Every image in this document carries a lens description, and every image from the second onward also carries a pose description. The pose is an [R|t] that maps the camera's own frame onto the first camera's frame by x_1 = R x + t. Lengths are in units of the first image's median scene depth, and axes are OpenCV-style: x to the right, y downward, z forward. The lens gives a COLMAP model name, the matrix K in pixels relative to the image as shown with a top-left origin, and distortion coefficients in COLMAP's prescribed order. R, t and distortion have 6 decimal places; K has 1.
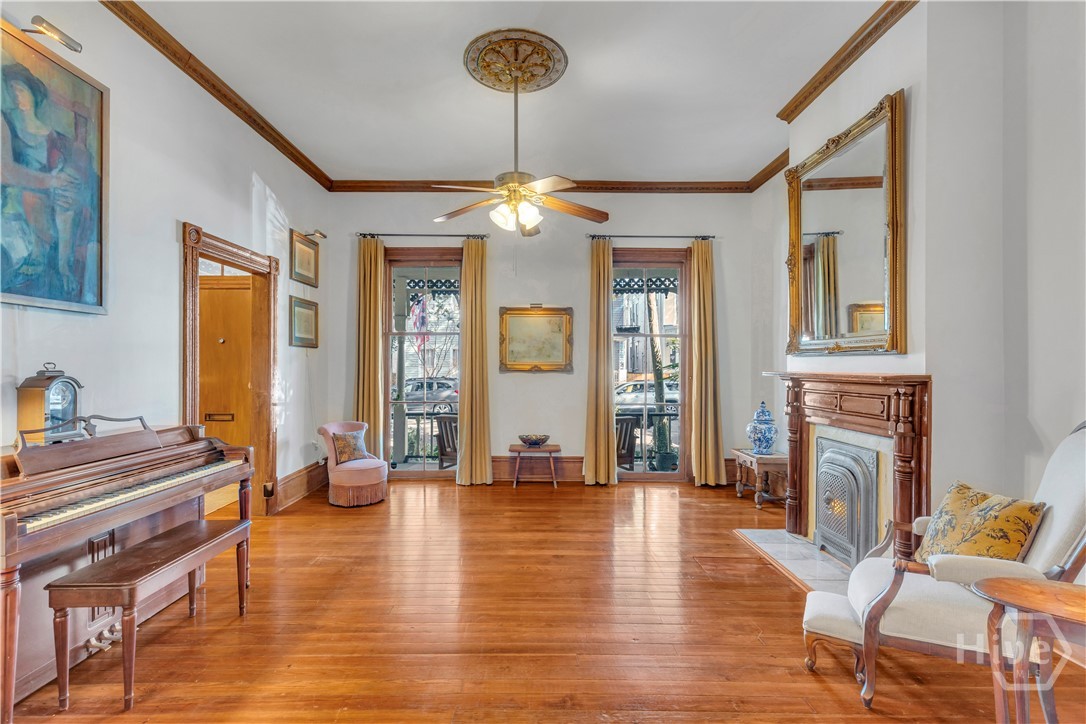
lens RADIAL K [[501.6, 0, 538.1], [0, 501.6, 361.2], [0, 0, 1]] dist [0.011671, -0.000548]
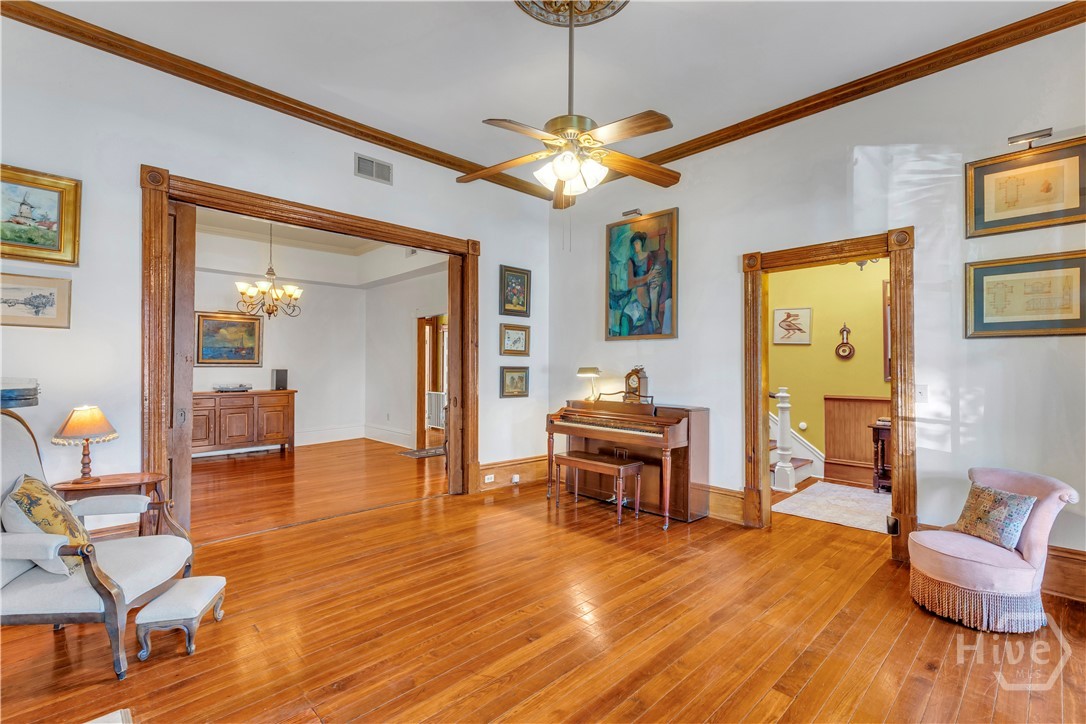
lens RADIAL K [[496.7, 0, 544.0], [0, 496.7, 370.9], [0, 0, 1]] dist [0.004724, 0.000372]
pose [[-0.722547, 0.000306, -0.691322, 0.361038], [-0.000480, 0.999999, 0.000945, 0.010536], [0.691321, 0.001015, -0.722547, 1.067244]]
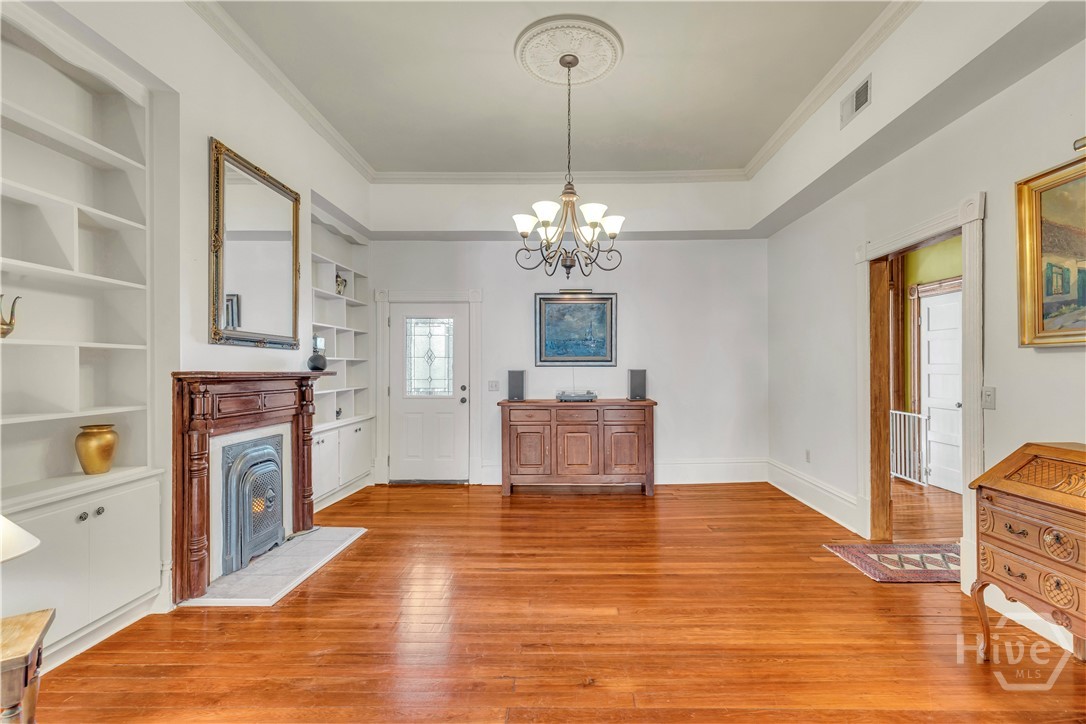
lens RADIAL K [[500.1, 0, 565.8], [0, 500.1, 362.8], [0, 0, 1]] dist [0.005281, -0.000032]
pose [[-0.999958, -0.001767, 0.008959, -0.012042], [-0.001889, 0.999906, -0.013557, 0.007682], [-0.008934, -0.013573, -0.999868, 0.367052]]
